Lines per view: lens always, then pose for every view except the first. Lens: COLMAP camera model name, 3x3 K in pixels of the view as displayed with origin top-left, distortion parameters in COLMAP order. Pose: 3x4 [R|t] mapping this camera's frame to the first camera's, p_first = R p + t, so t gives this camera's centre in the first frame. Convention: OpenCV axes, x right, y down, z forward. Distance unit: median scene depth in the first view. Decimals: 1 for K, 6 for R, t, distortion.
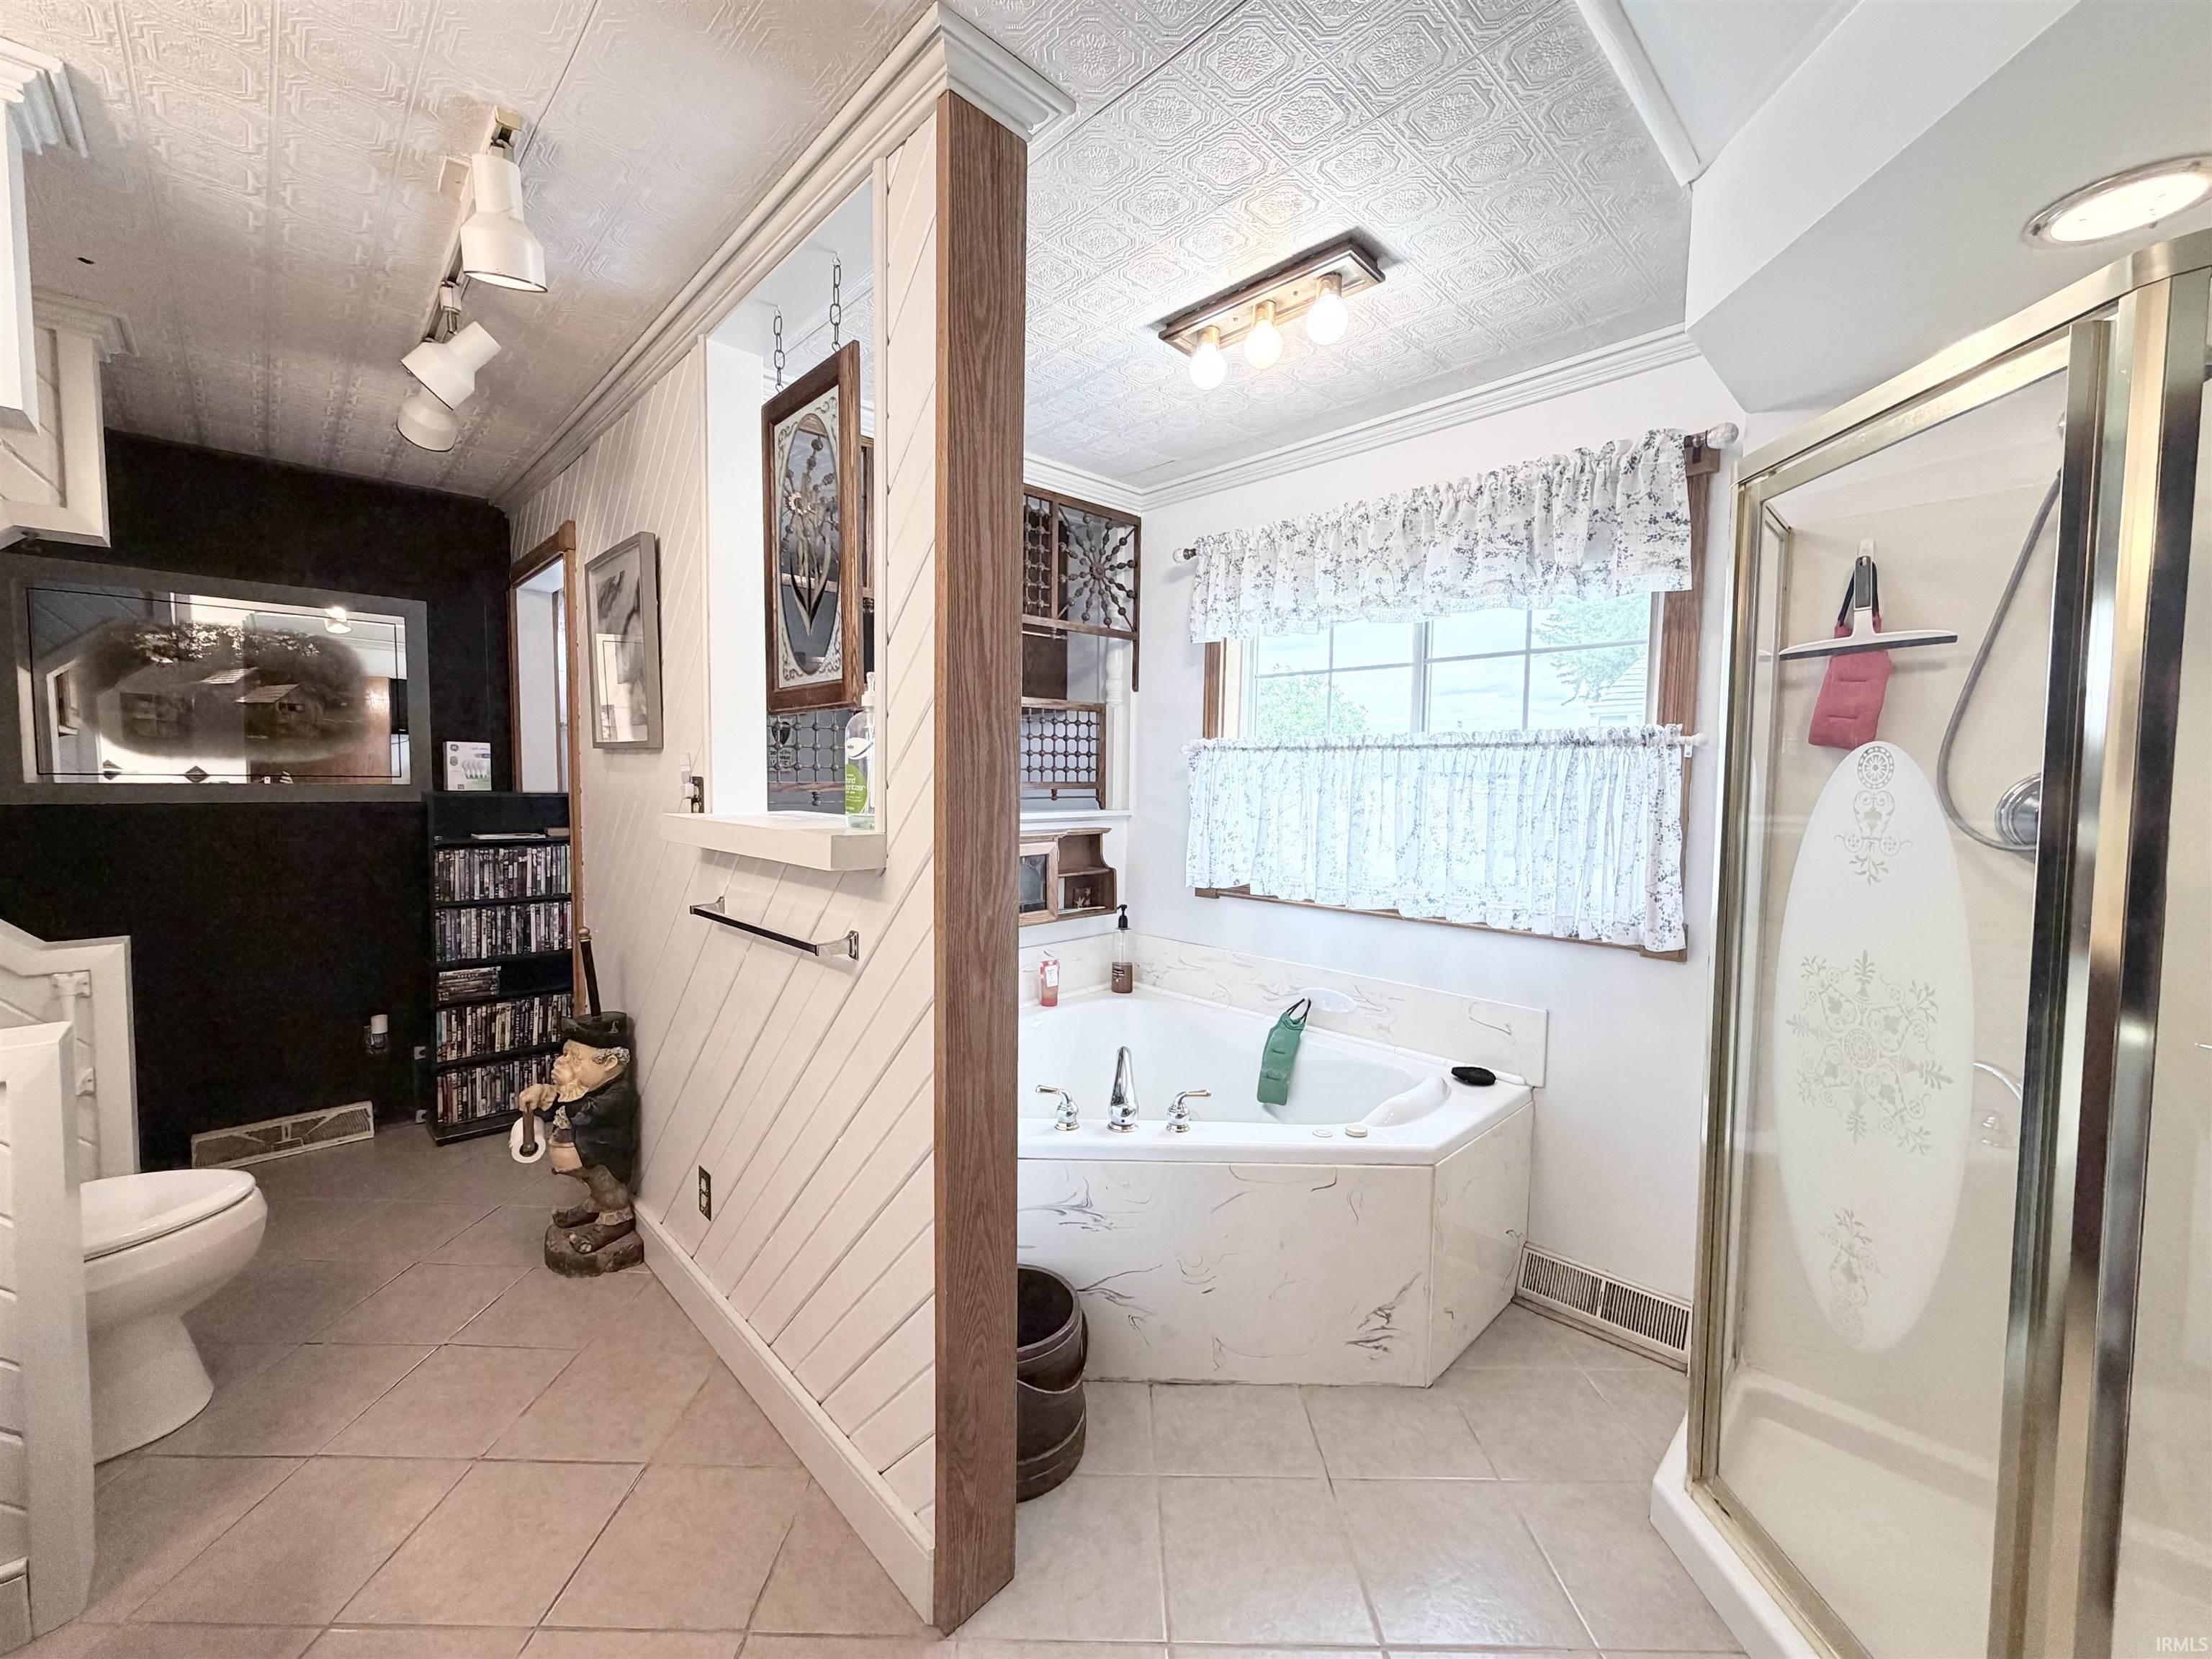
lens RADIAL K [[878.1, 0, 1102.2], [0, 878.1, 825.6], [0, 0, 1]] dist [0.002179, -0.000519]
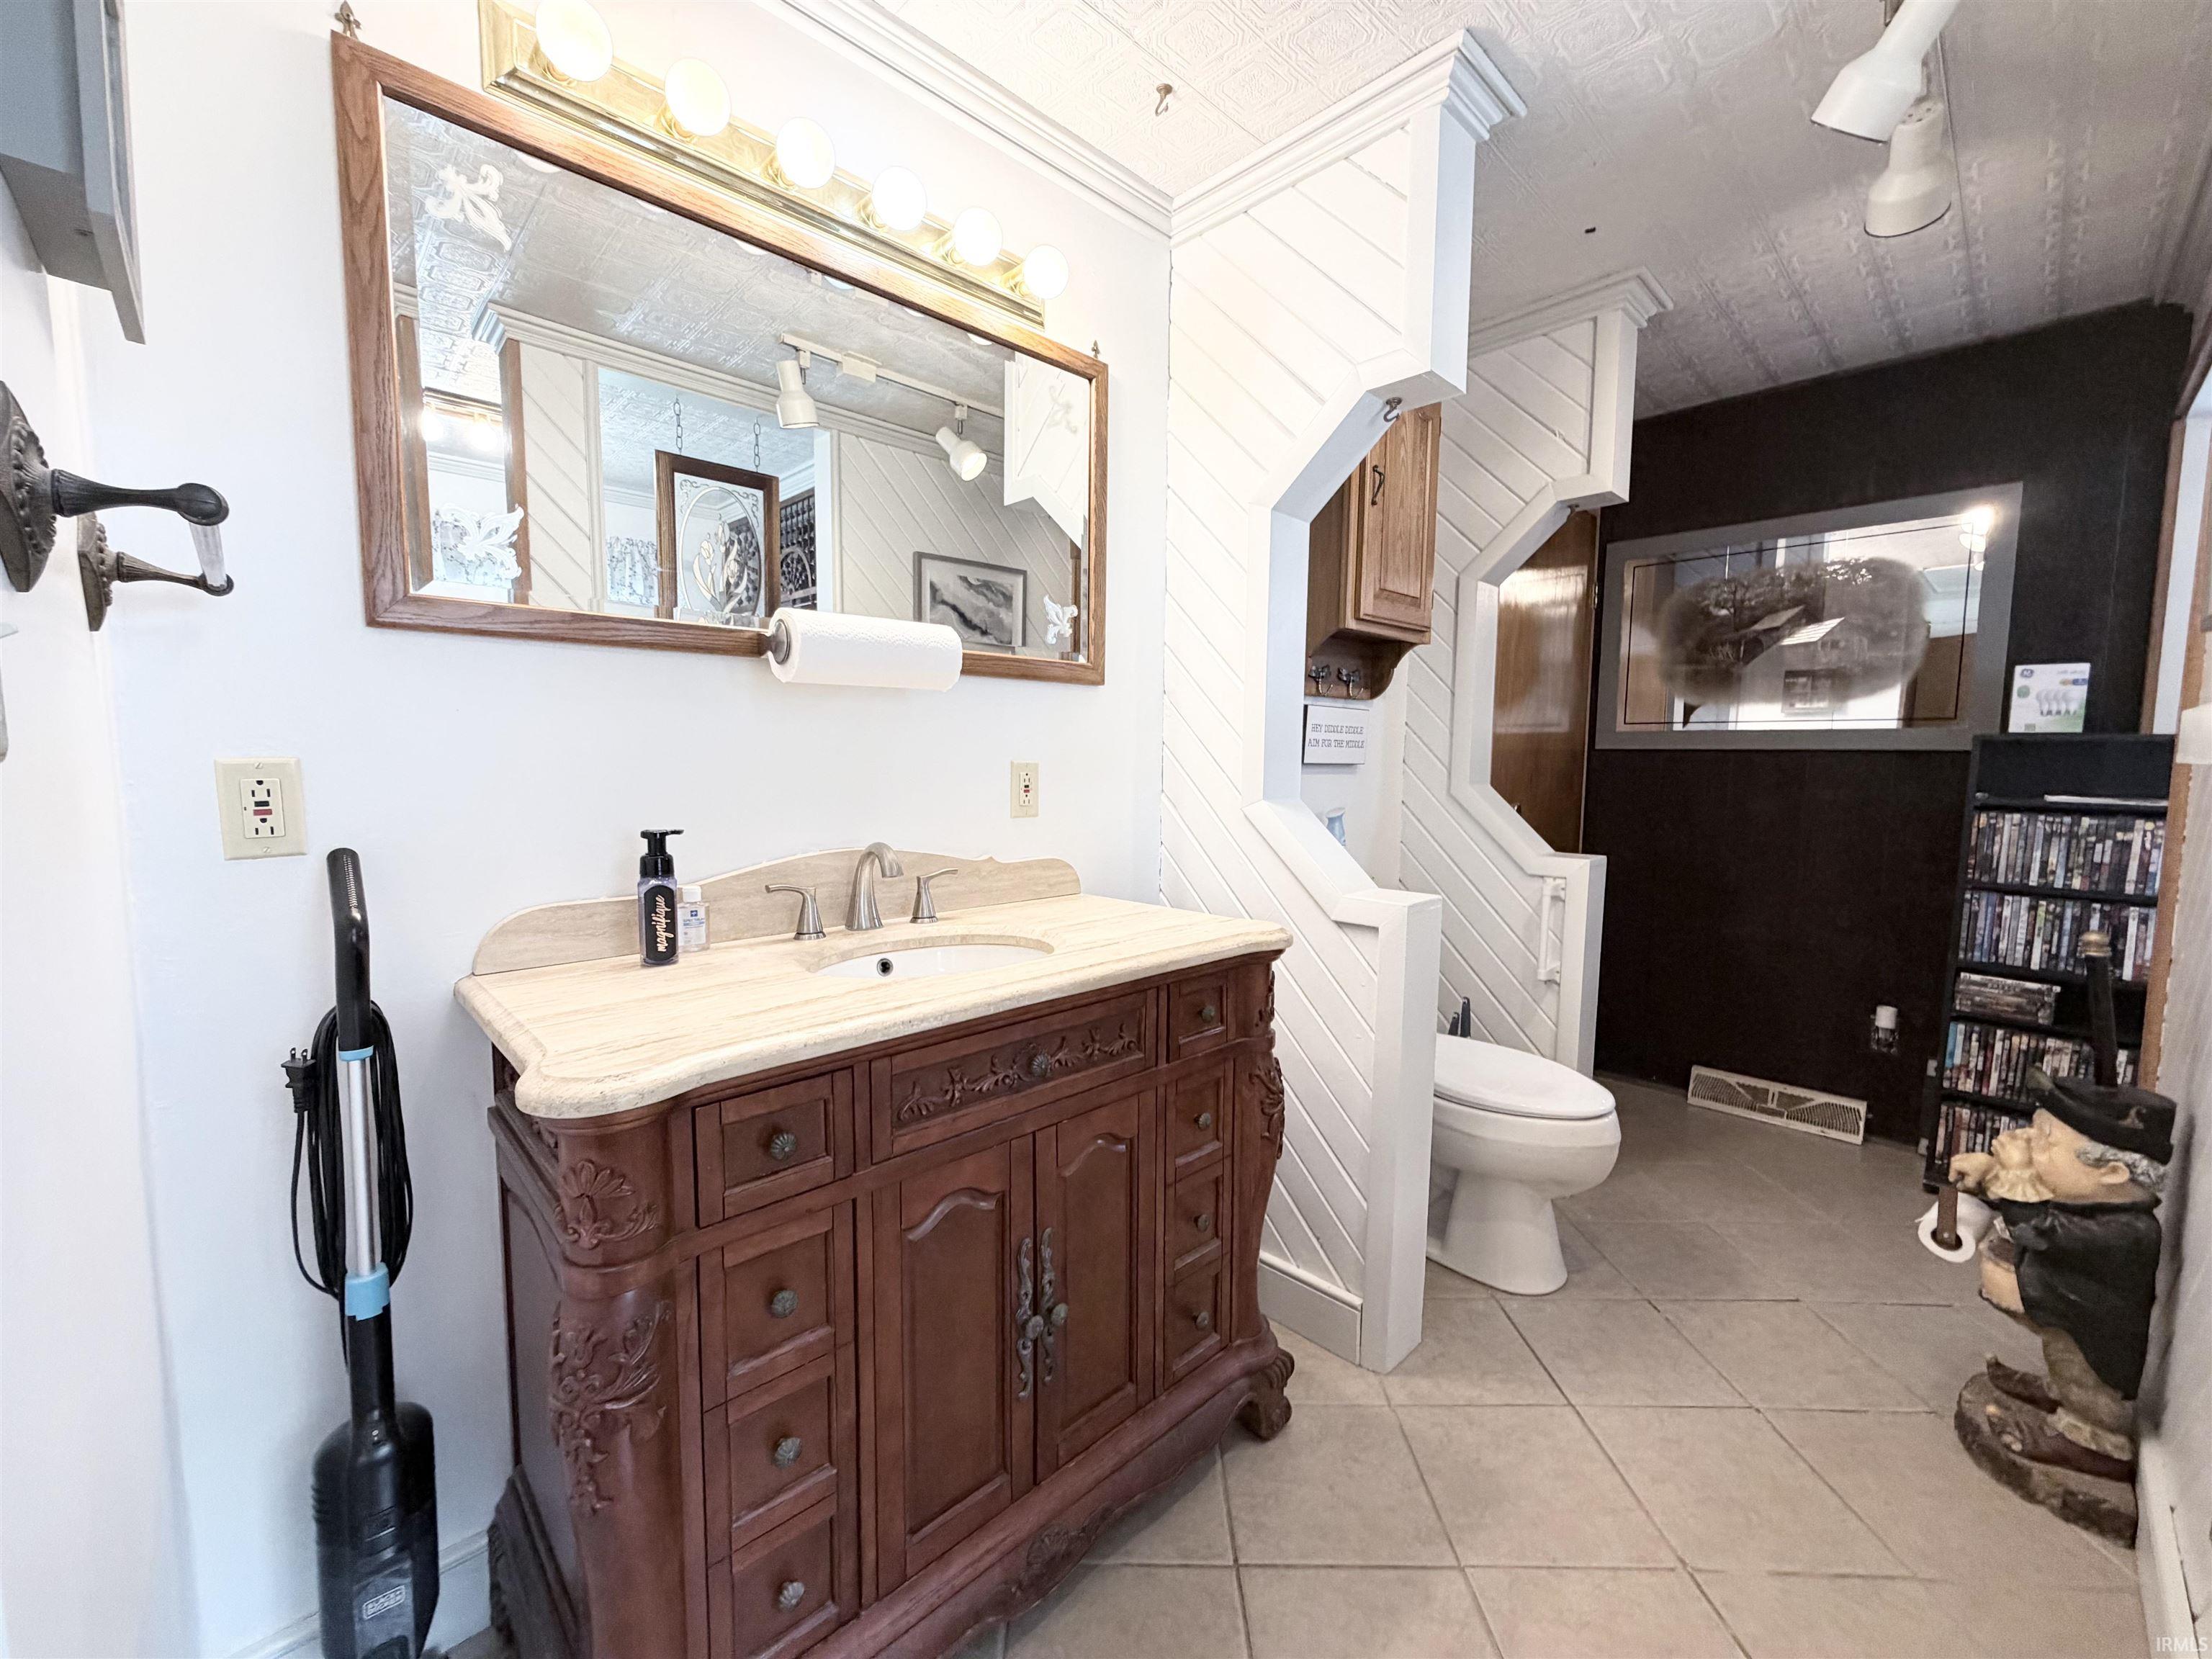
lens RADIAL K [[878.1, 0, 1101.7], [0, 878.1, 828.4], [0, 0, 1]] dist [0.002179, -0.000519]
pose [[-0.006162, 0.072770, -0.997330, 0.001204], [-0.064538, 0.995240, 0.073016, 0.036865], [0.997896, 0.064816, -0.001437, 0.259622]]
